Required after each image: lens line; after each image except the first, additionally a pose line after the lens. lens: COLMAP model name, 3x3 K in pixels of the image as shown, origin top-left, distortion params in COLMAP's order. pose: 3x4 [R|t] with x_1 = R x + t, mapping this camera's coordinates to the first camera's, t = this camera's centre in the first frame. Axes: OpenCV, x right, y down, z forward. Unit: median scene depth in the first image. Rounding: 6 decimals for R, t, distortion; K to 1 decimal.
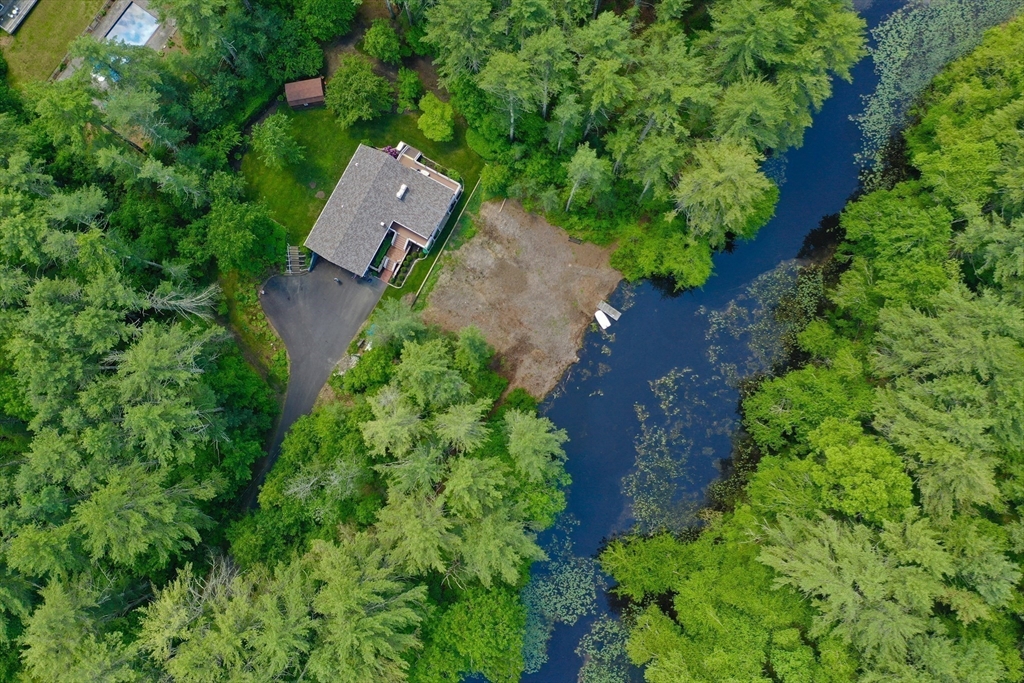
lens RADIAL K [[819.2, 0, 510.8], [0, 819.2, 340.5], [0, 0, 1]] dist [0.001993, 0.016305]
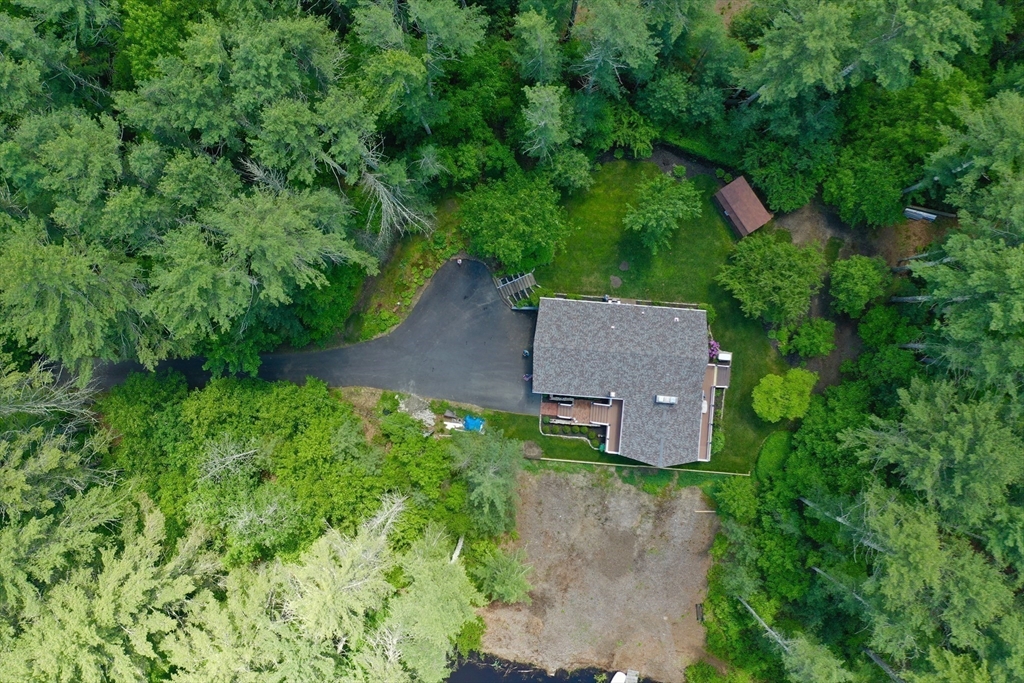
lens RADIAL K [[819.2, 0, 511.3], [0, 819.2, 341.7], [0, 0, 1]] dist [0.001993, 0.016305]
pose [[0.405969, 0.913825, 0.010599, -0.232931], [-0.911495, 0.404041, 0.076998, -0.131248], [0.066080, -0.040920, 0.996975, 0.289953]]
